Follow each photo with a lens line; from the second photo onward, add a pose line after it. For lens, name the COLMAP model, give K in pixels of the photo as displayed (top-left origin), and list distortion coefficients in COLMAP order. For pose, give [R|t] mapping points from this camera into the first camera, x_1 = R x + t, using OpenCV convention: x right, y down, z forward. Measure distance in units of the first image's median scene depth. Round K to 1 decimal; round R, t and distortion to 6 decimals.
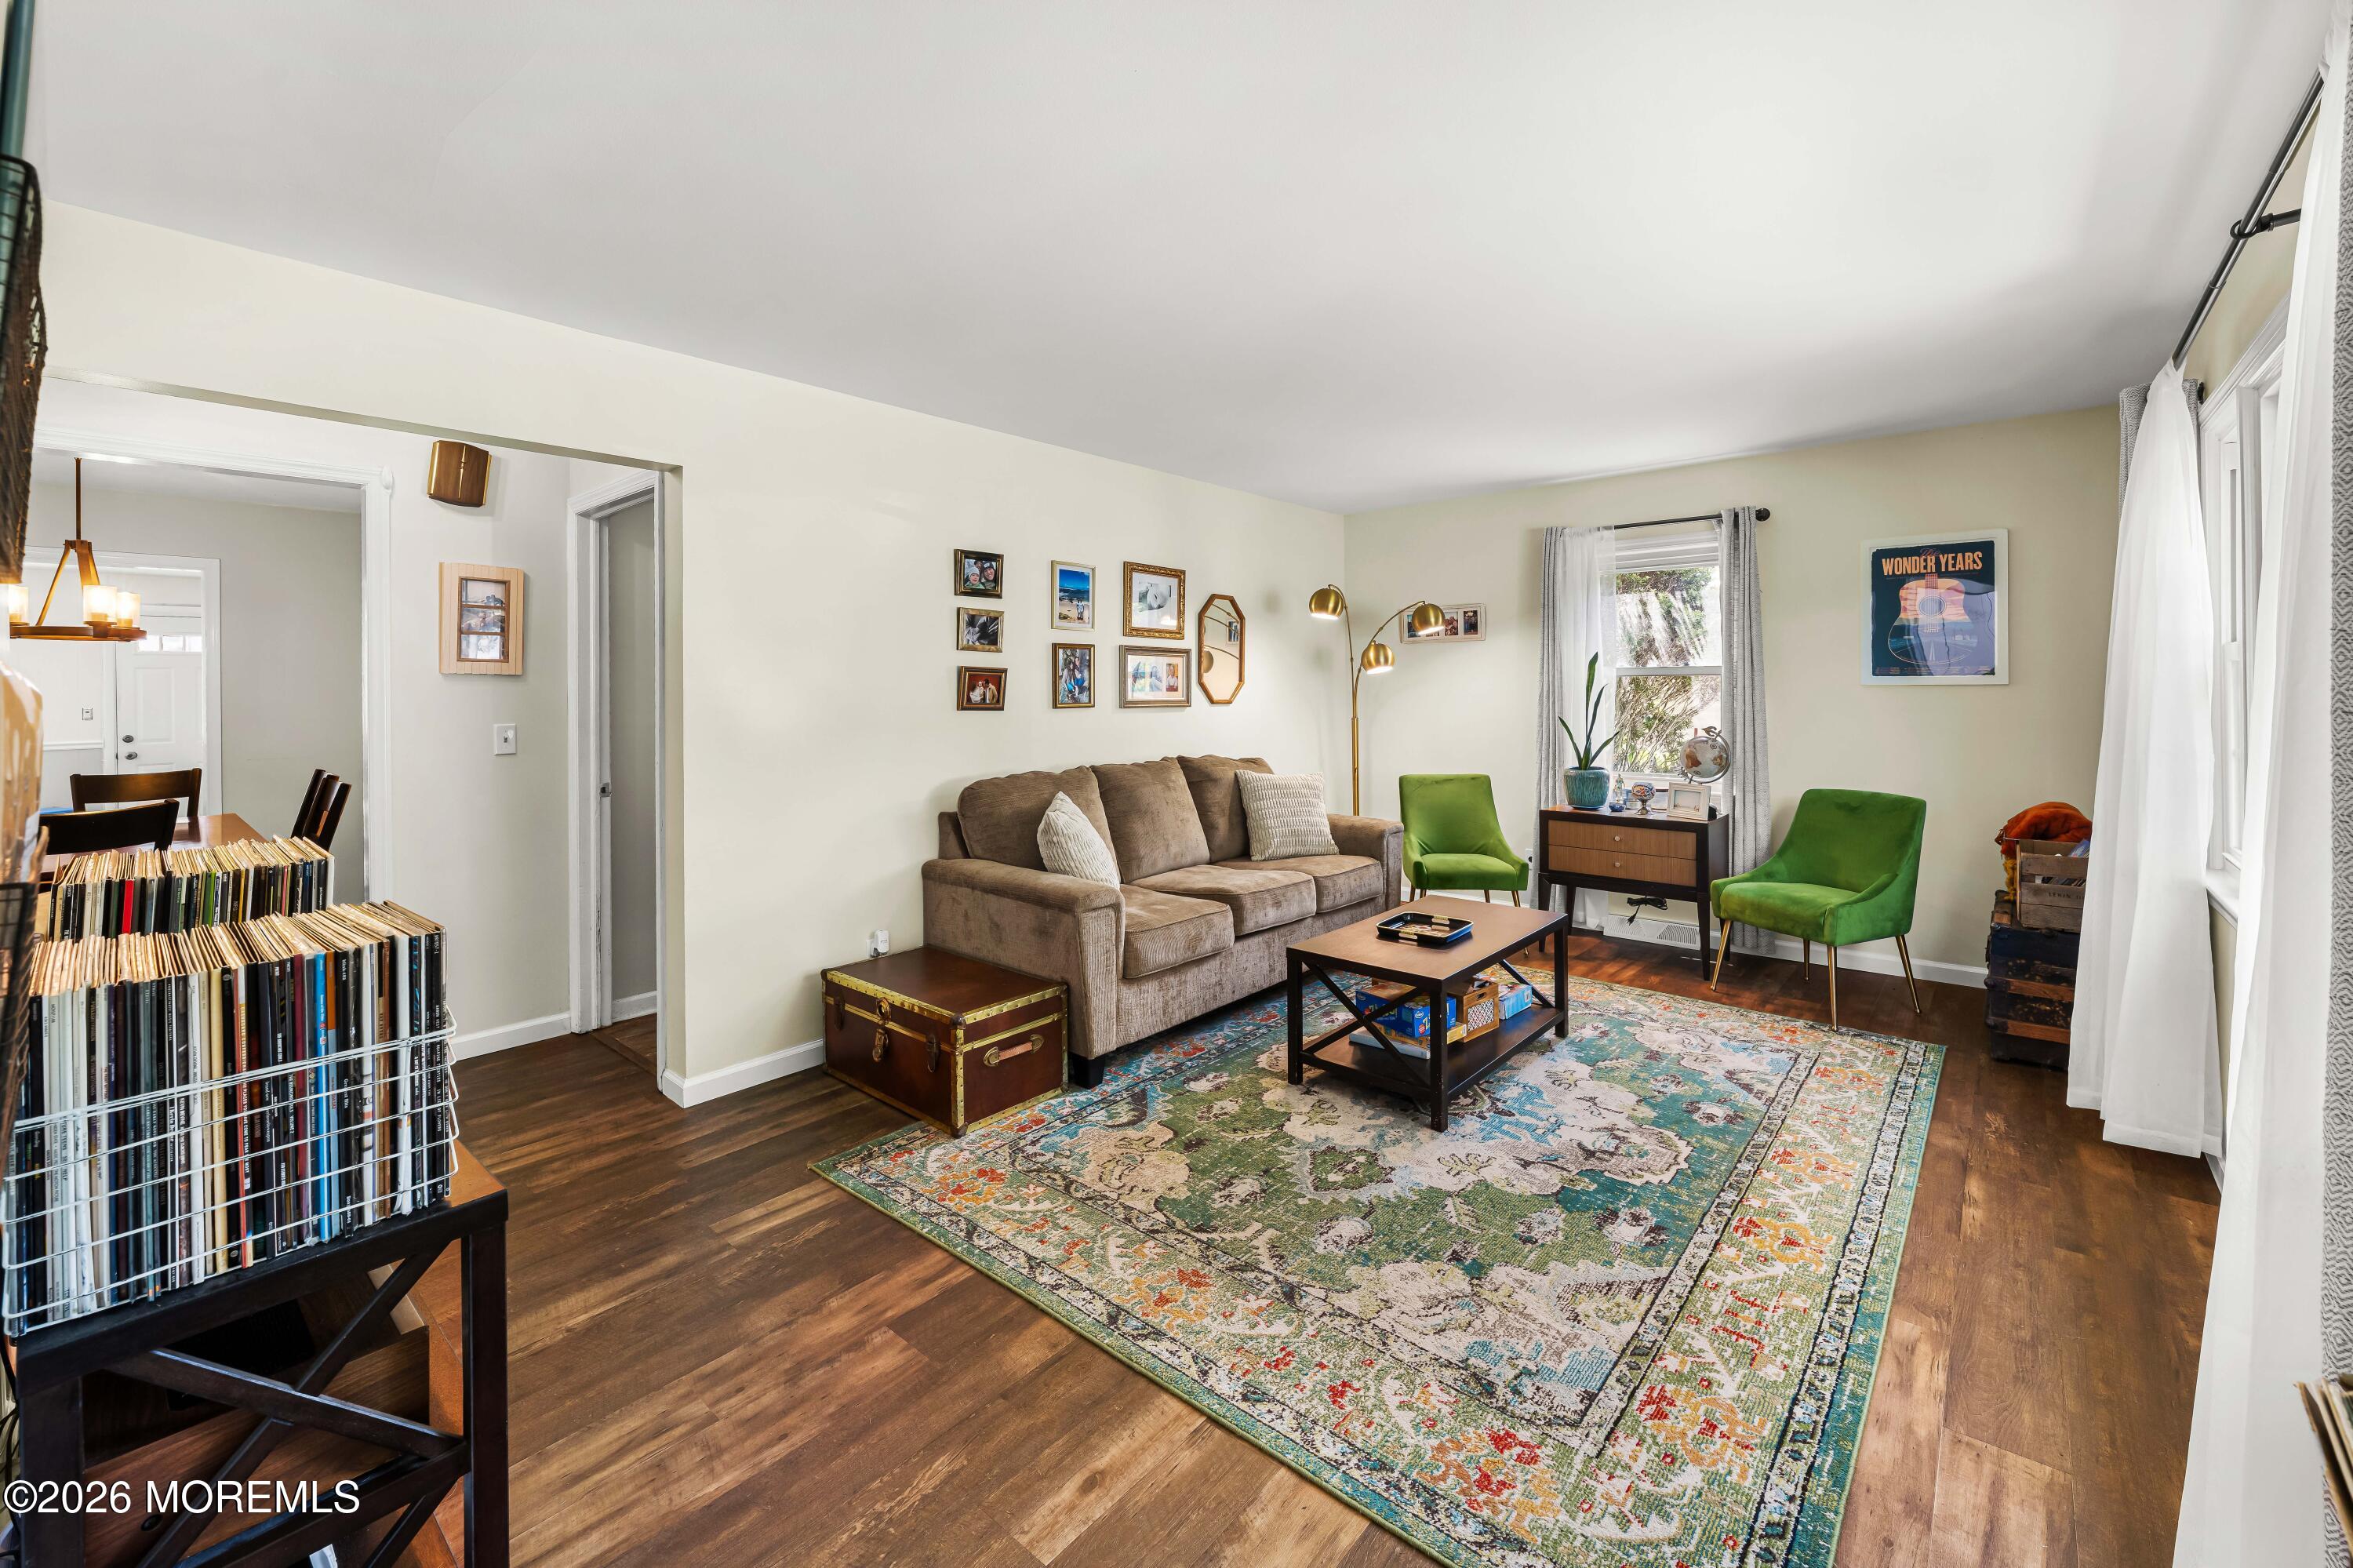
lens RADIAL K [[962.5, 0, 1173.5], [0, 962.5, 695.9], [0, 0, 1]] dist [-0.000423, 0.000120]
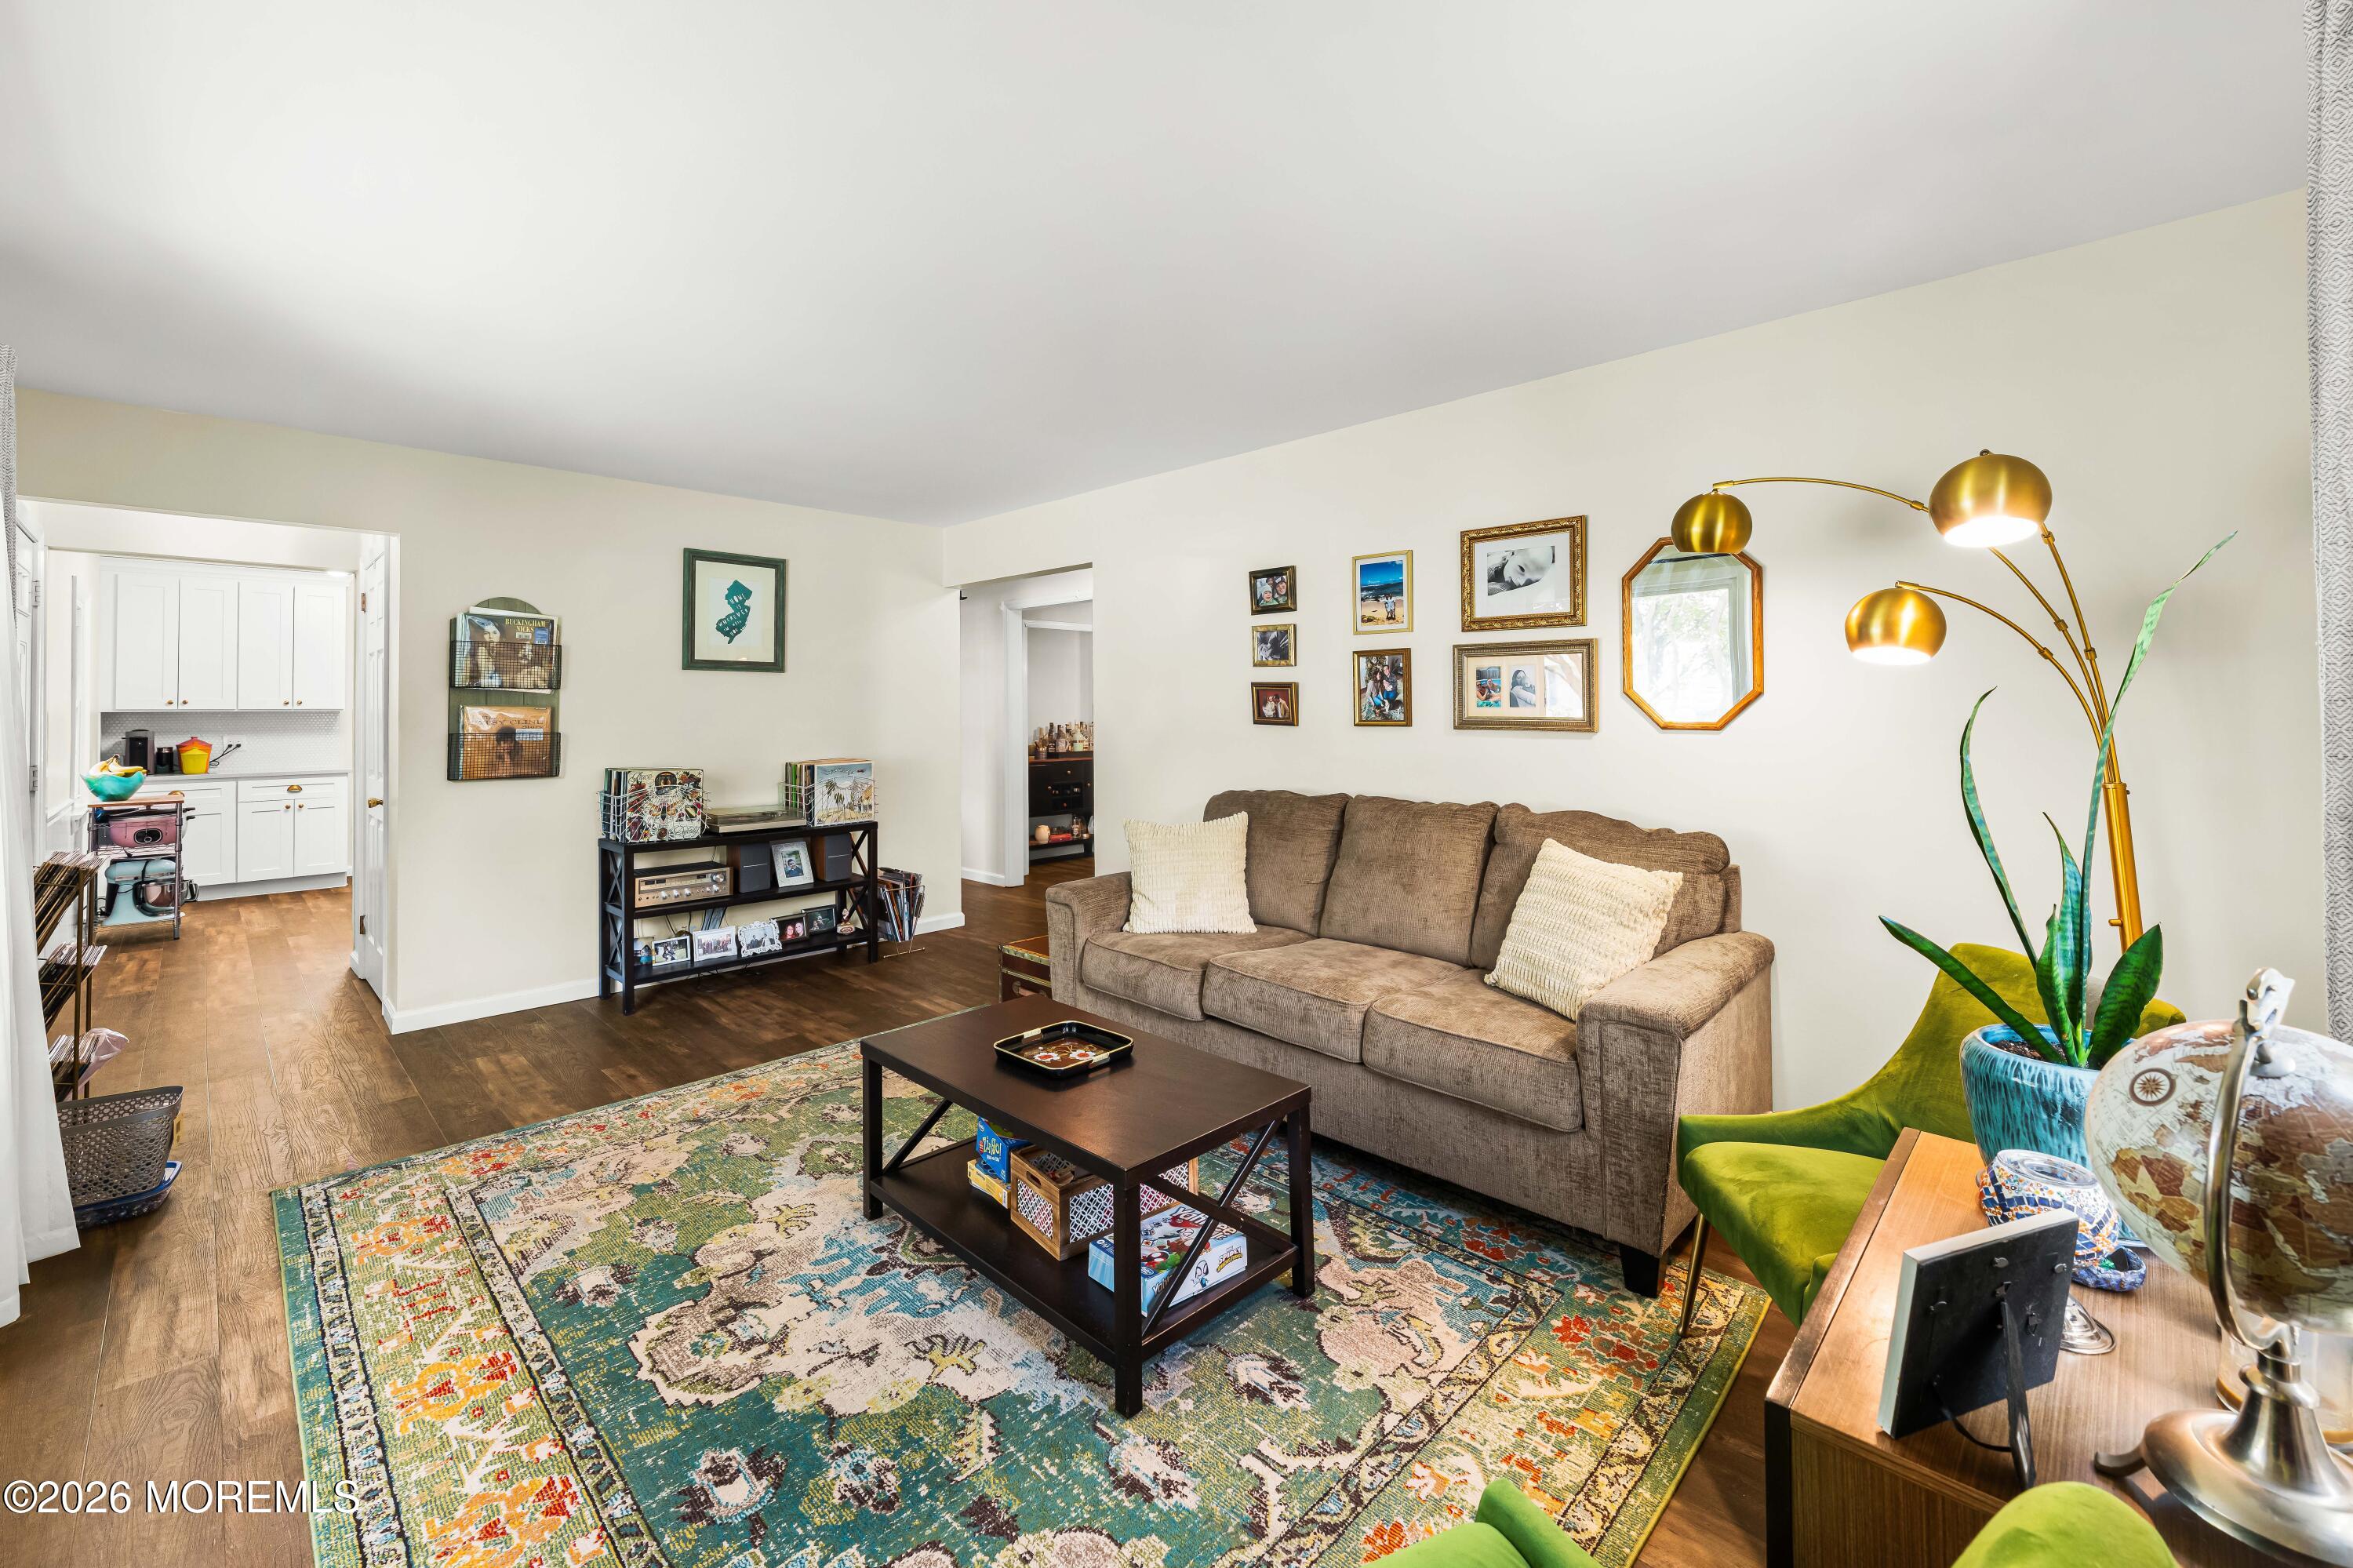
lens RADIAL K [[962.5, 0, 1173.5], [0, 962.5, 695.9], [0, 0, 1]] dist [-0.000423, 0.000120]
pose [[-0.060431, -0.003989, -0.998164, 1.125516], [-0.003091, 0.999988, -0.003809, -0.015631], [0.998168, 0.002856, -0.060442, 1.320251]]
